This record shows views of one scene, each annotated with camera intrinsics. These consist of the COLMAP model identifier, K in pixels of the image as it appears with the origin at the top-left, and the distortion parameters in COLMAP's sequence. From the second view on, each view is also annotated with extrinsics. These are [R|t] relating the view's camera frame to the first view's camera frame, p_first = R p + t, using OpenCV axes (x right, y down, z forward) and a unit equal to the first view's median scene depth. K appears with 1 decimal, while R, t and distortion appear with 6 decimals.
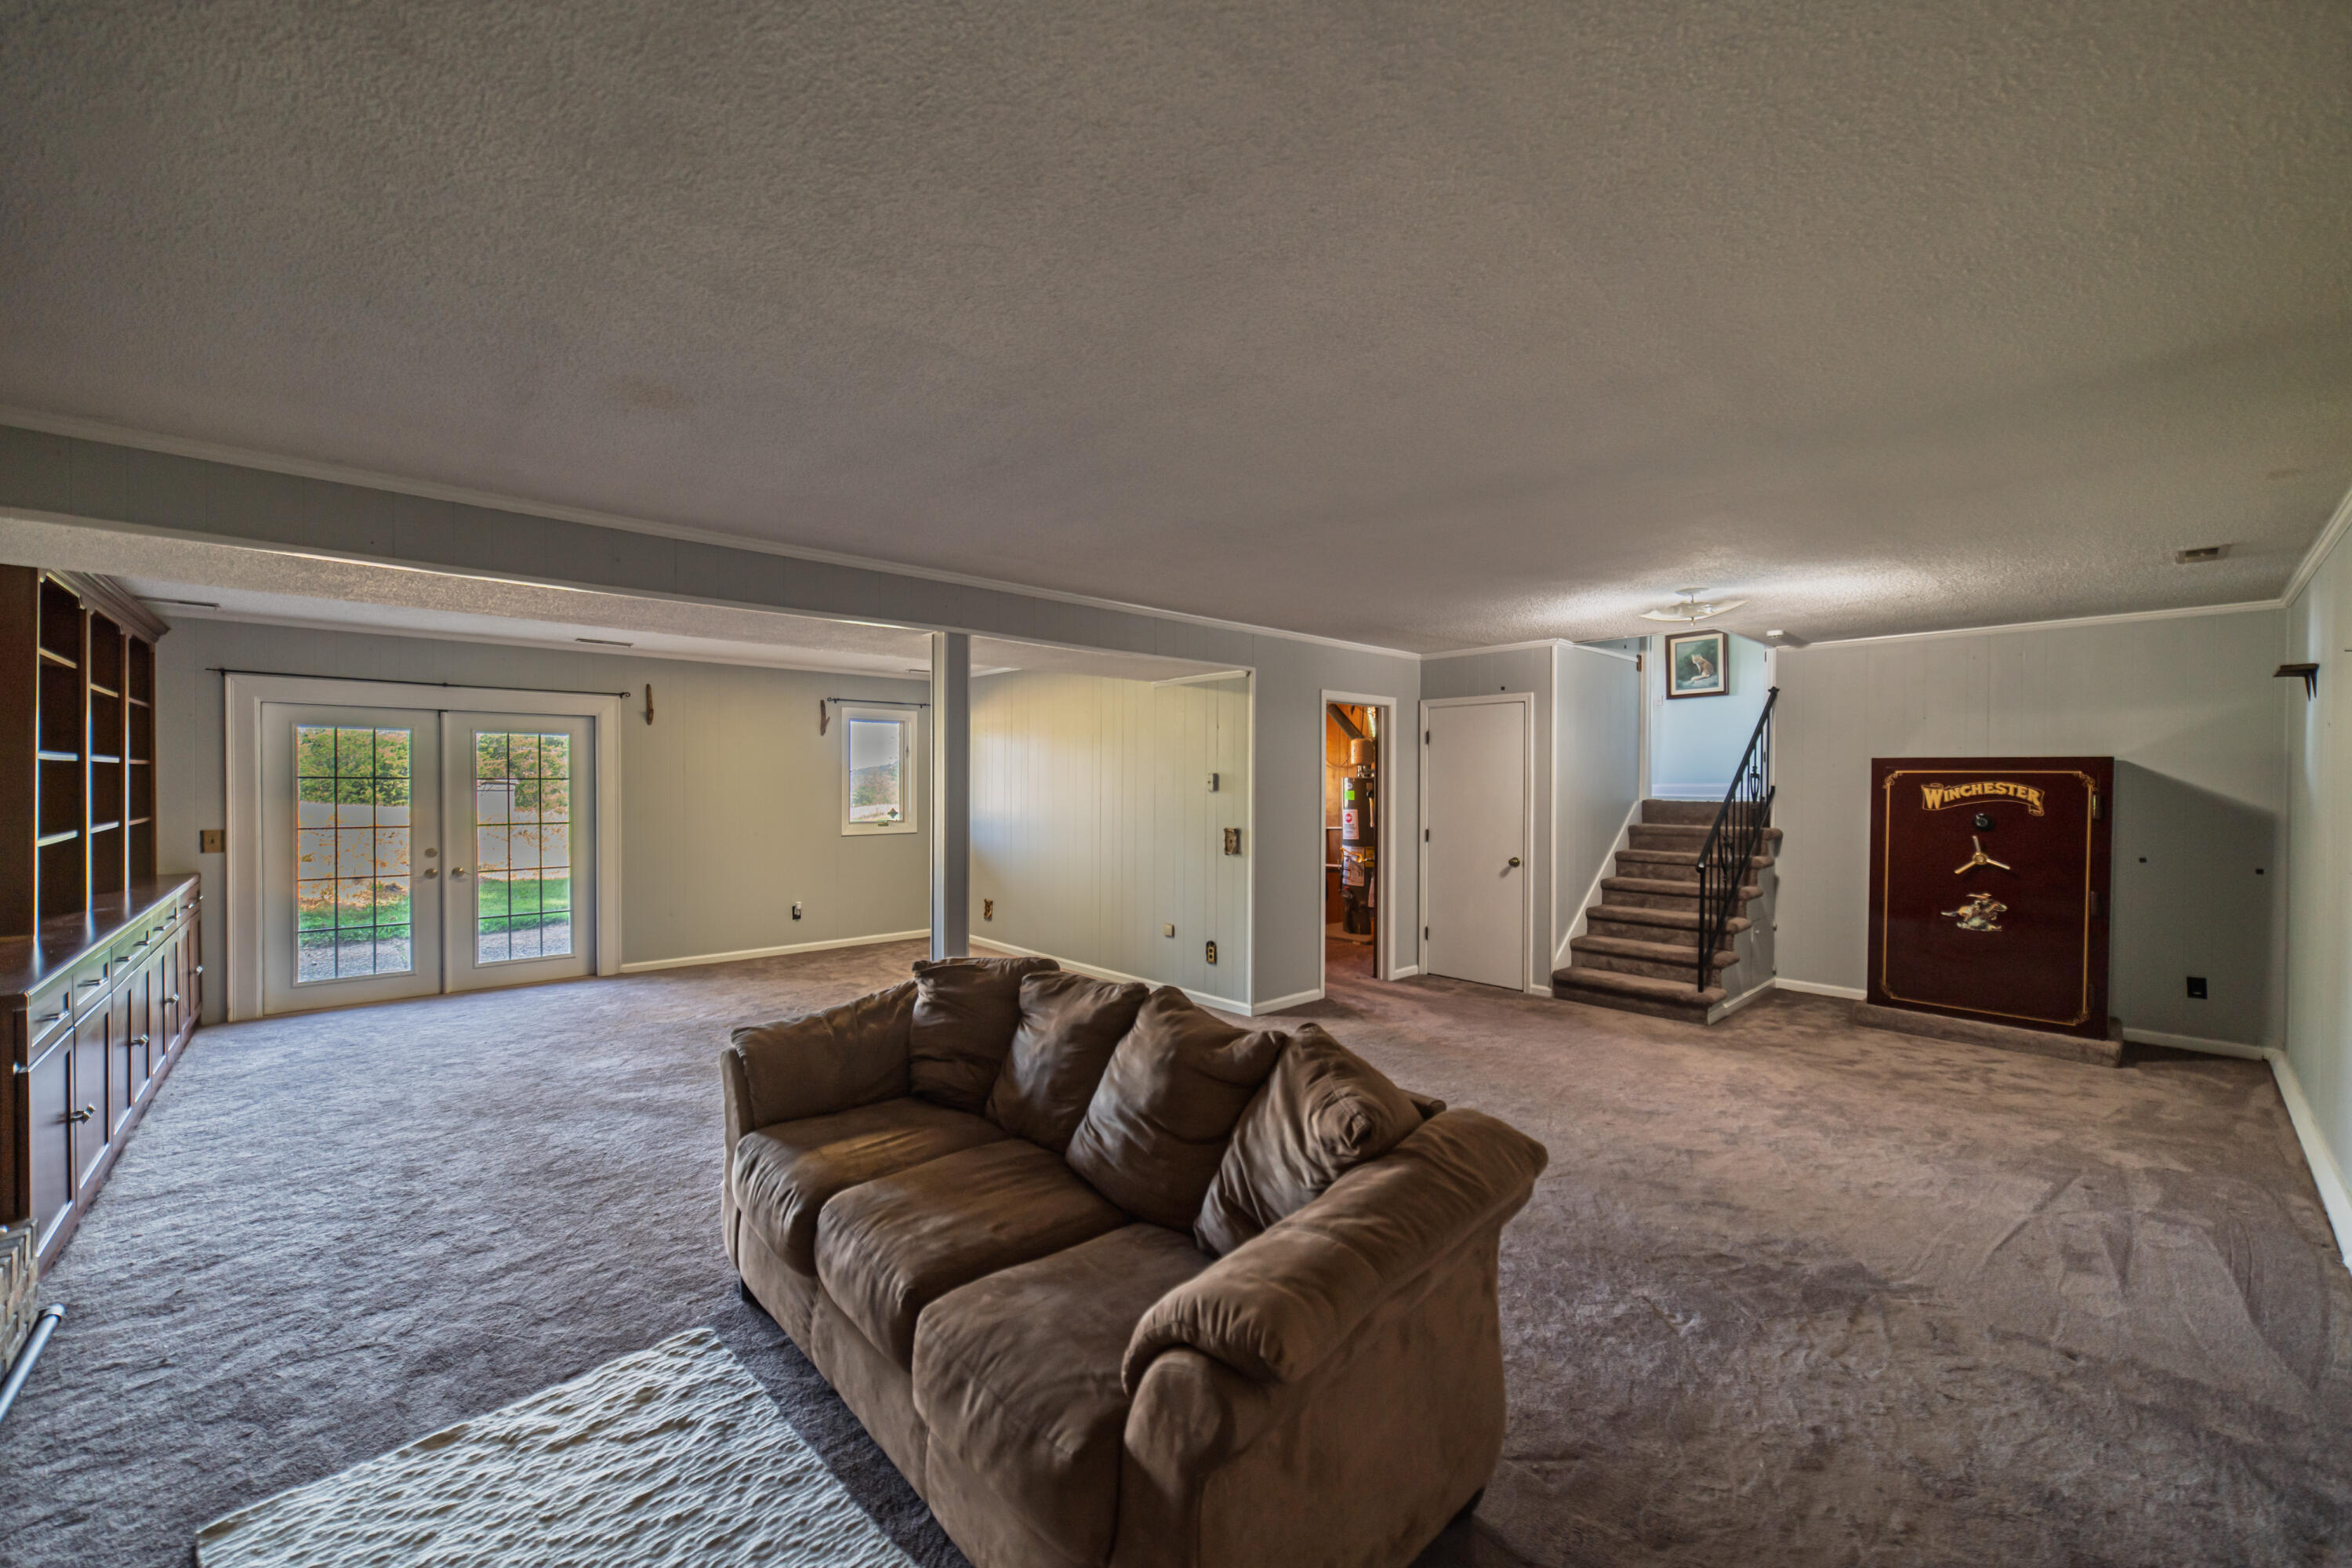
lens RADIAL K [[911.9, 0, 1172.7], [0, 911.9, 783.3], [0, 0, 1]] dist [0.002465, 0.000502]
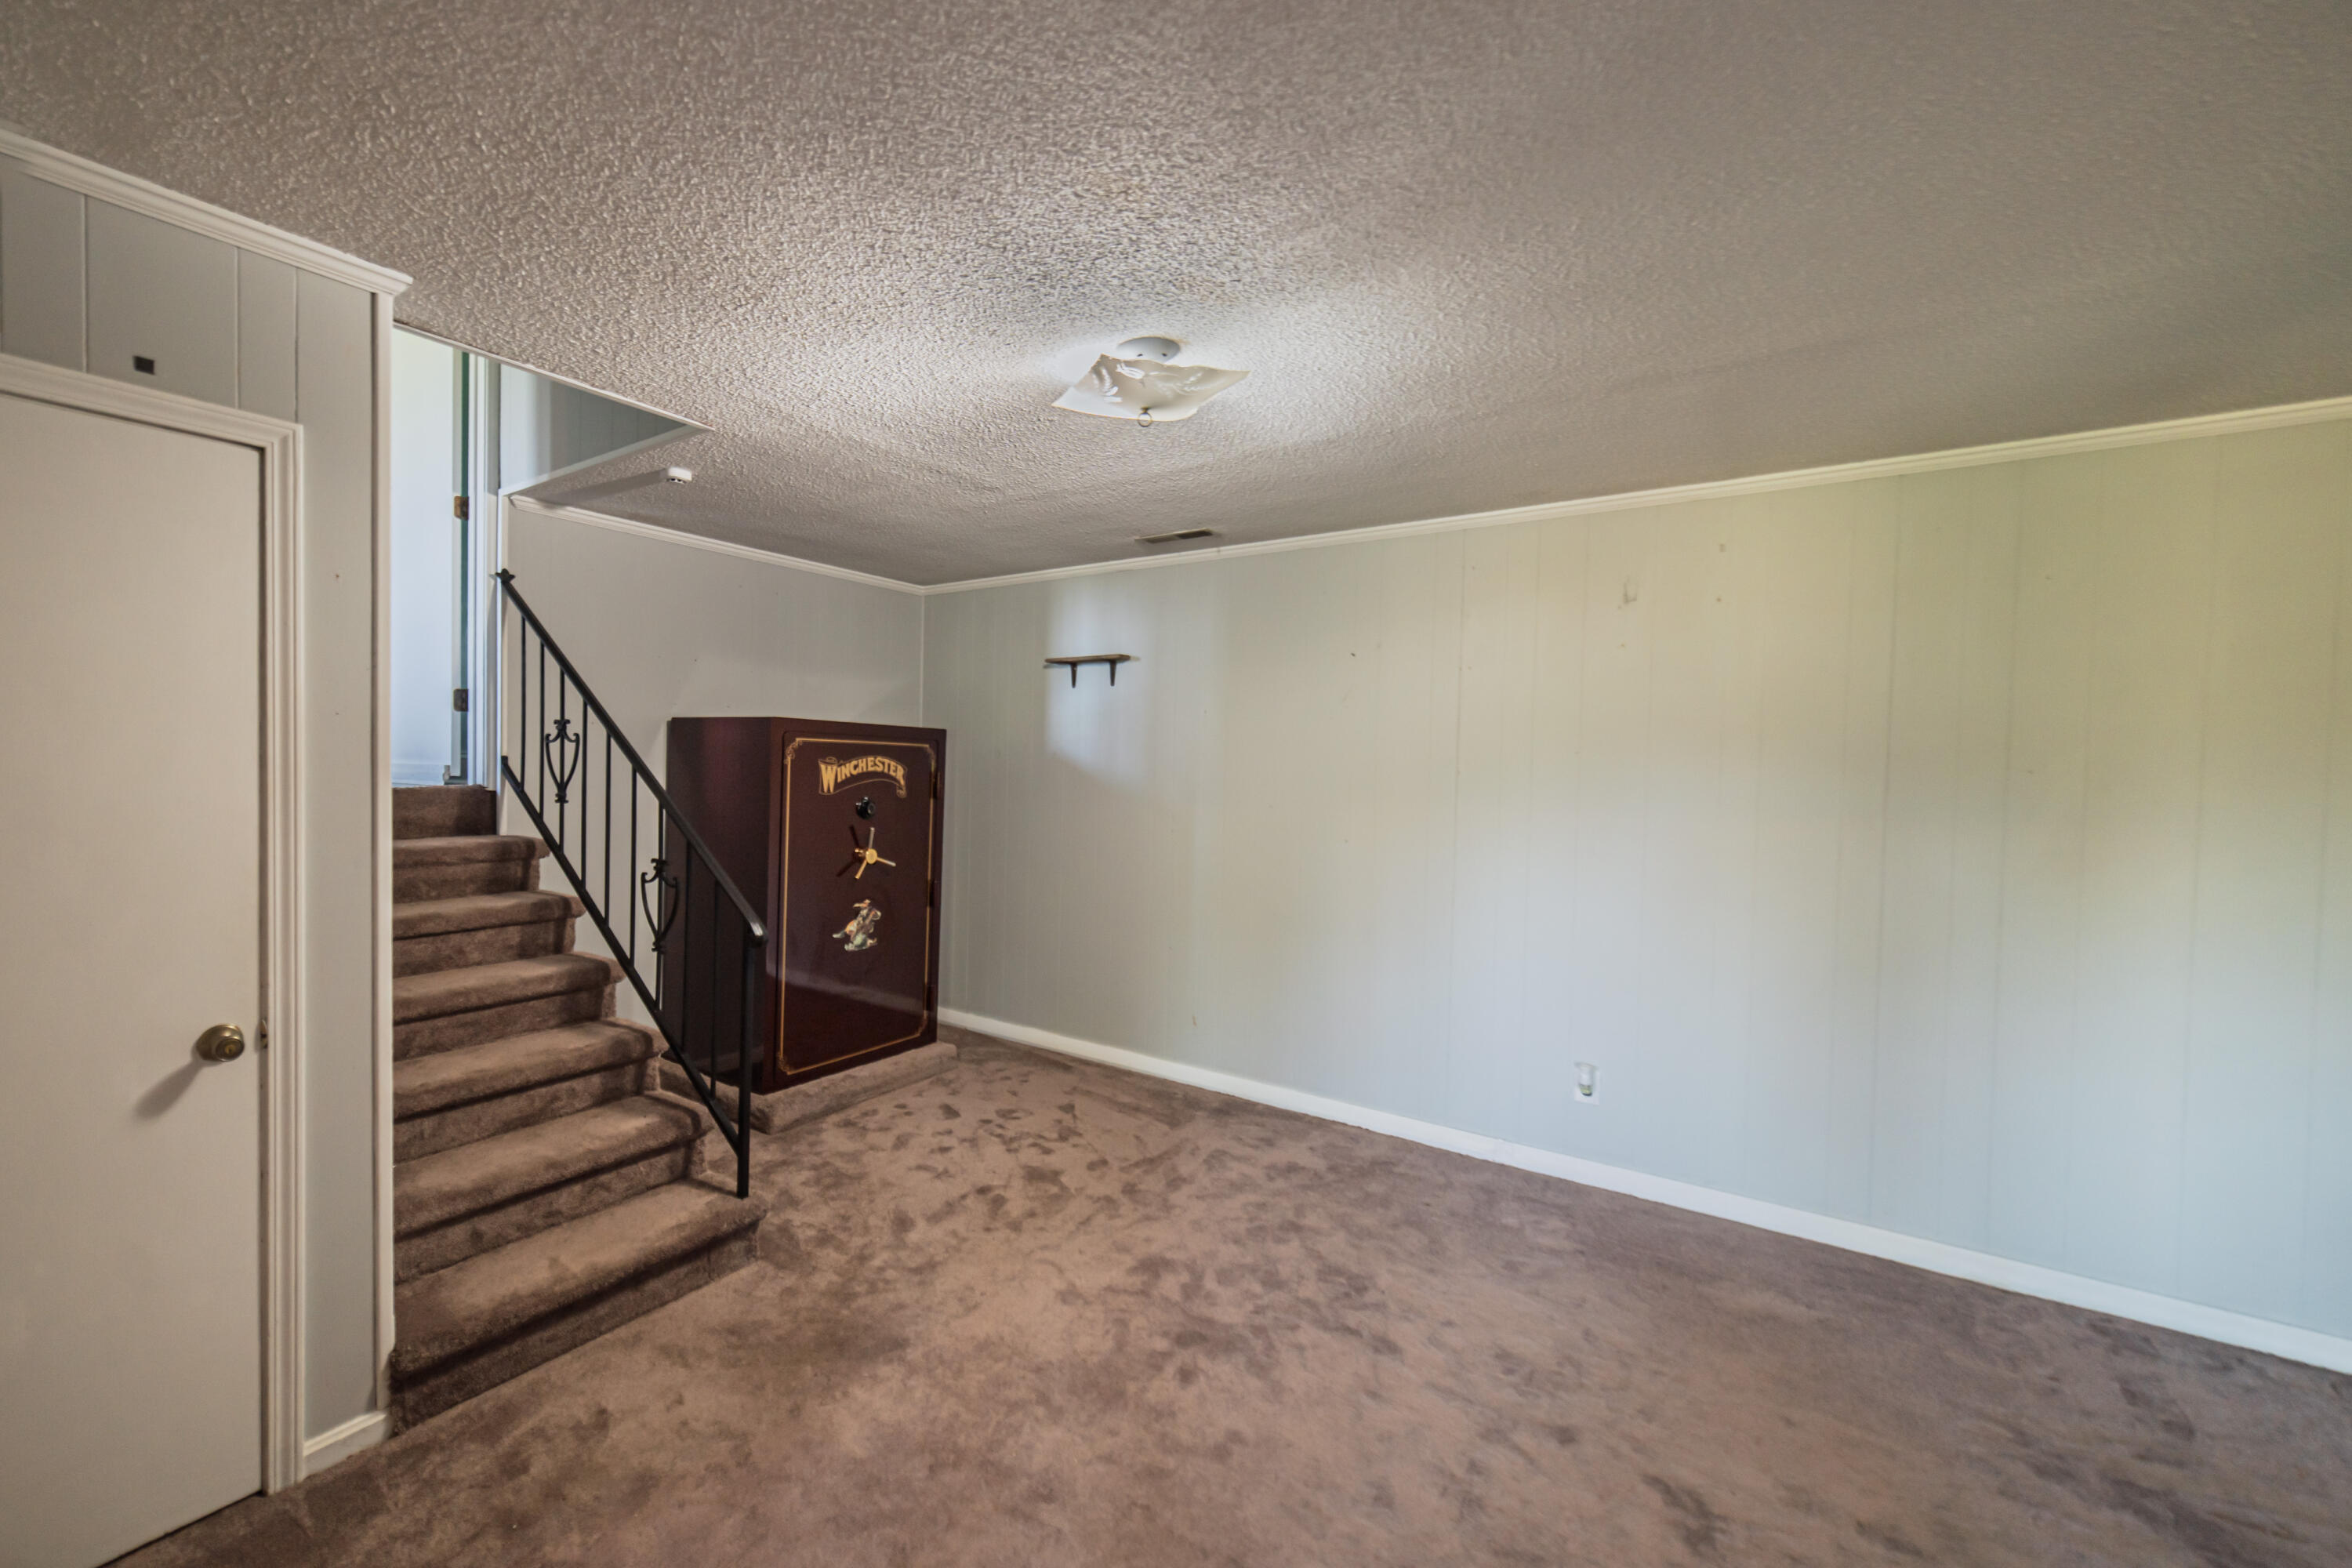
lens RADIAL K [[911.9, 0, 1176.7], [0, 911.9, 784.4], [0, 0, 1]] dist [0.002465, 0.000502]
pose [[-0.145164, -0.015510, 0.989286, 0.088397], [0.002587, 0.999868, 0.016056, 0.010832], [-0.989404, 0.004890, -0.145104, 0.848827]]
